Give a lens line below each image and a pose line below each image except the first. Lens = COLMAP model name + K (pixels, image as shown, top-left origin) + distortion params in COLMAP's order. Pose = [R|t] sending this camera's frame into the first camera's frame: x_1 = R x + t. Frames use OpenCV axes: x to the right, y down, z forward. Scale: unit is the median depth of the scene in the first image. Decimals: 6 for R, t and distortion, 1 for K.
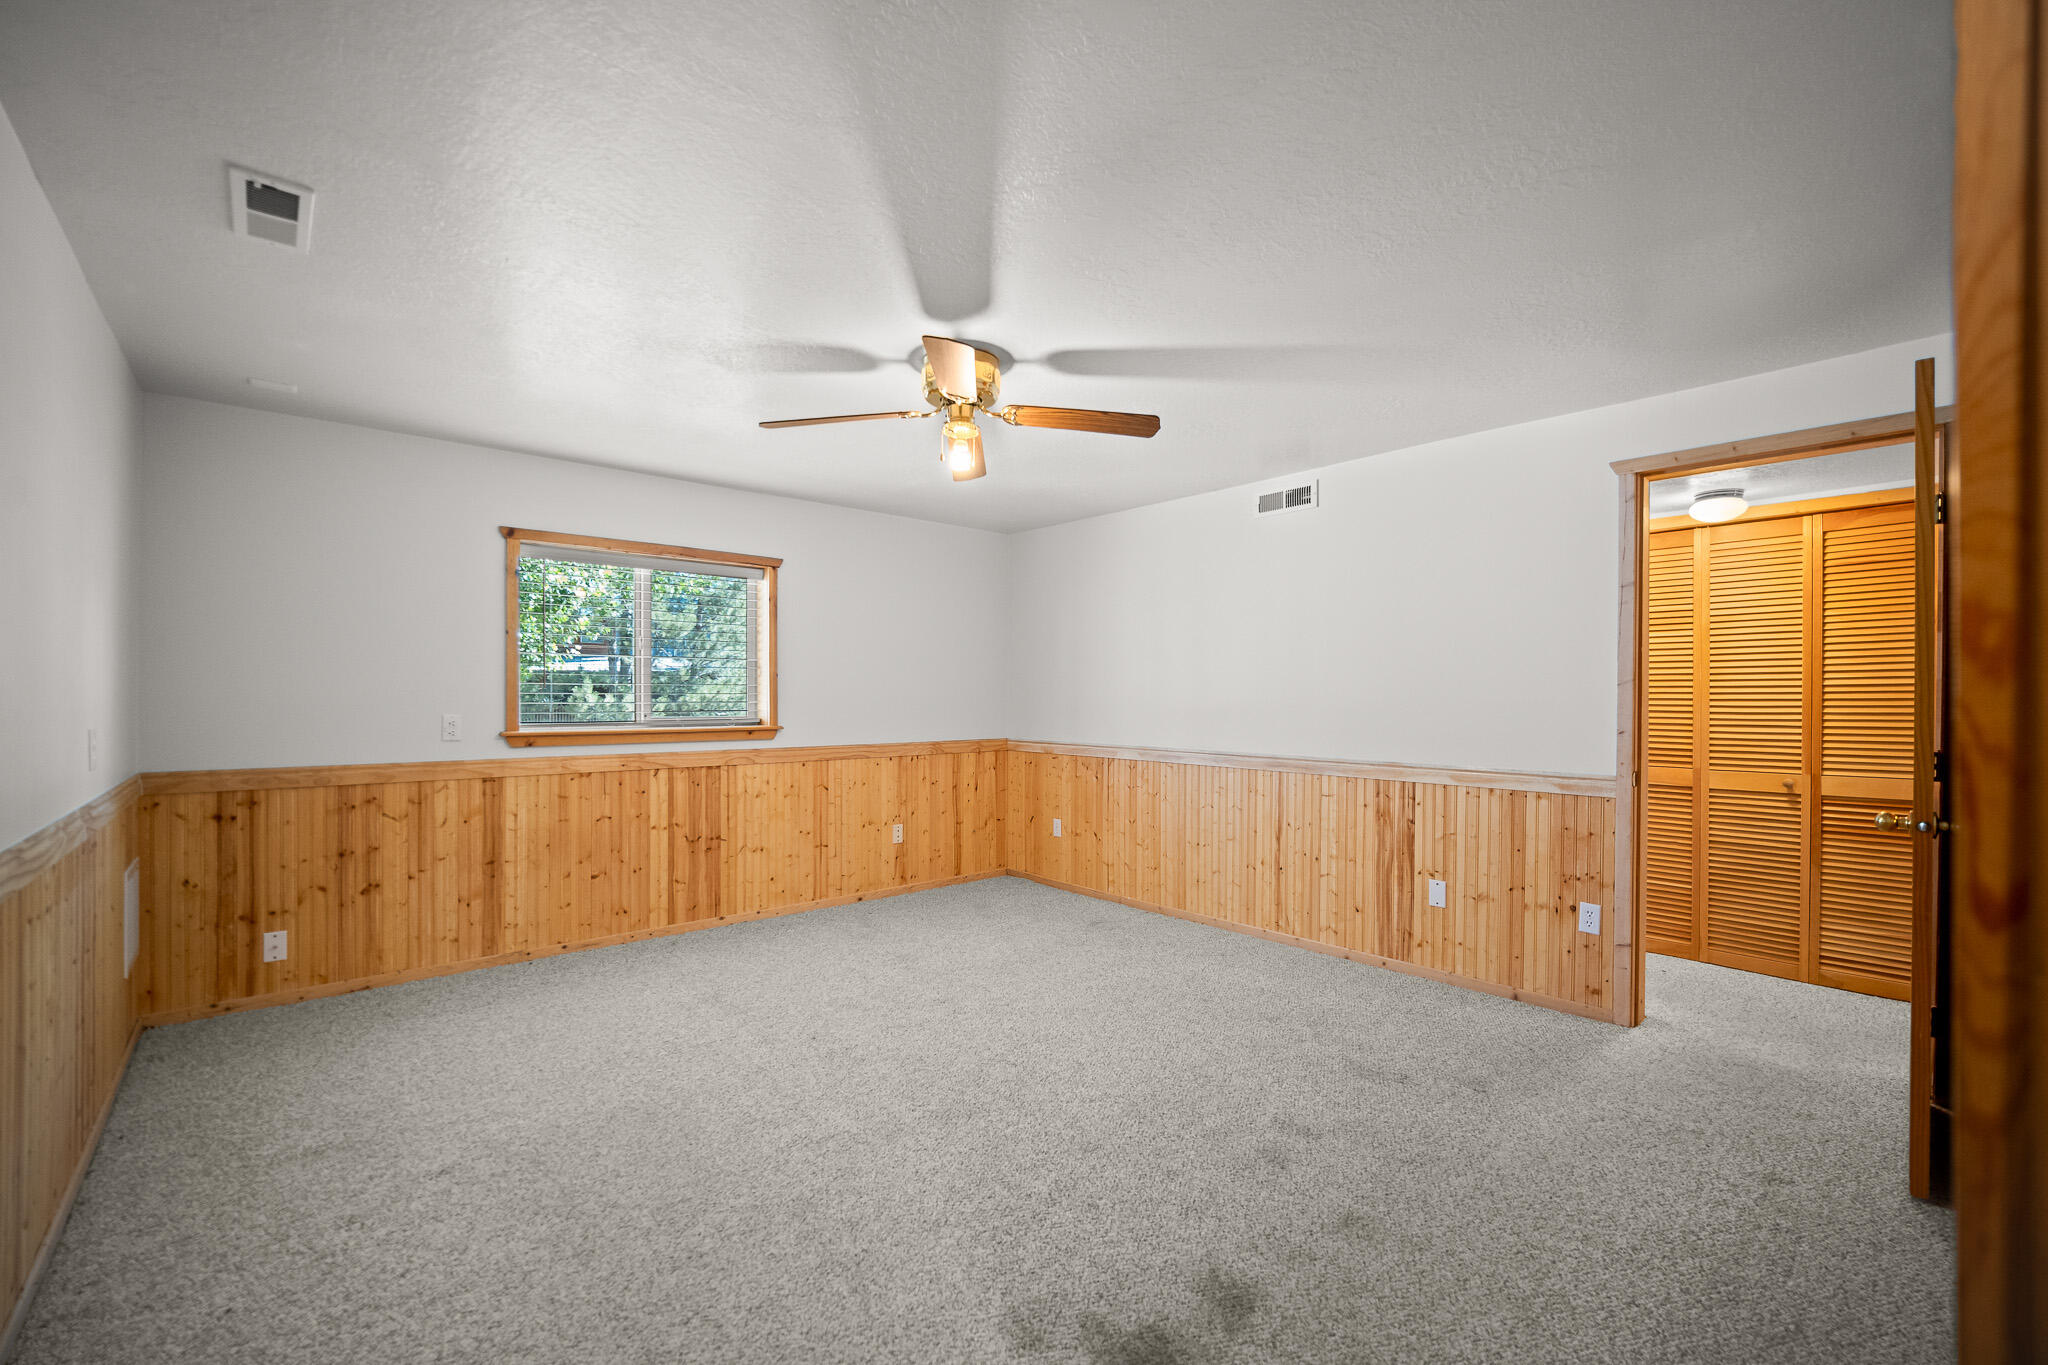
lens RADIAL K [[861.8, 0, 1019.9], [0, 861.8, 694.5], [0, 0, 1]] dist [0.001735, -0.000518]
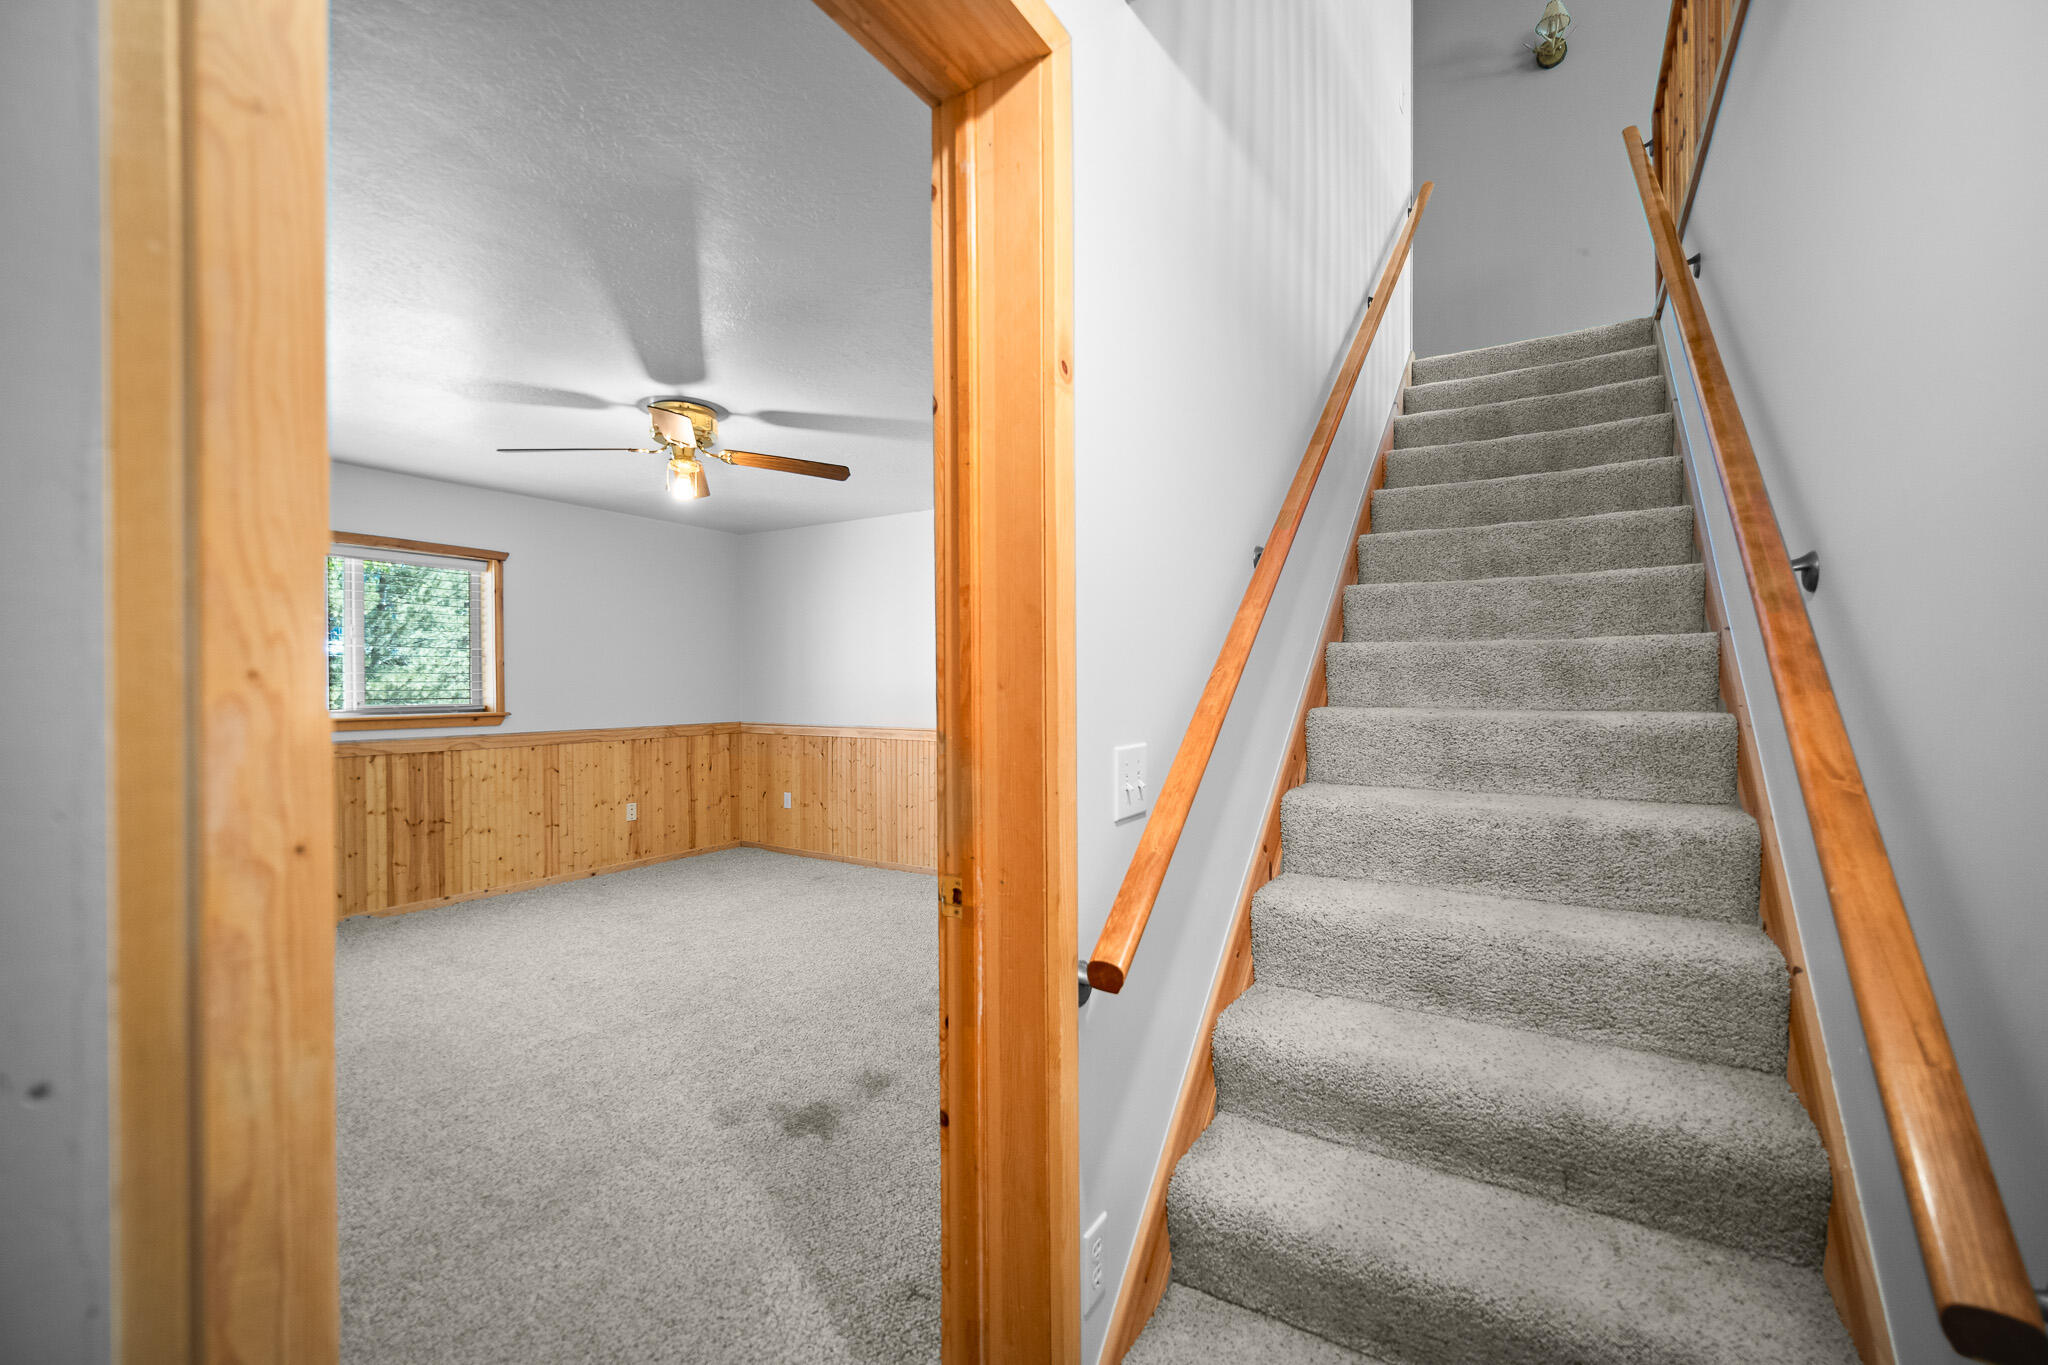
lens RADIAL K [[861.8, 0, 1036.1], [0, 861.8, 690.6], [0, 0, 1]] dist [0.001735, -0.000518]
pose [[0.955782, -0.007334, 0.293985, 0.030702], [0.004018, 0.999921, 0.011884, 0.000143], [-0.294049, -0.010177, 0.955736, -0.208208]]
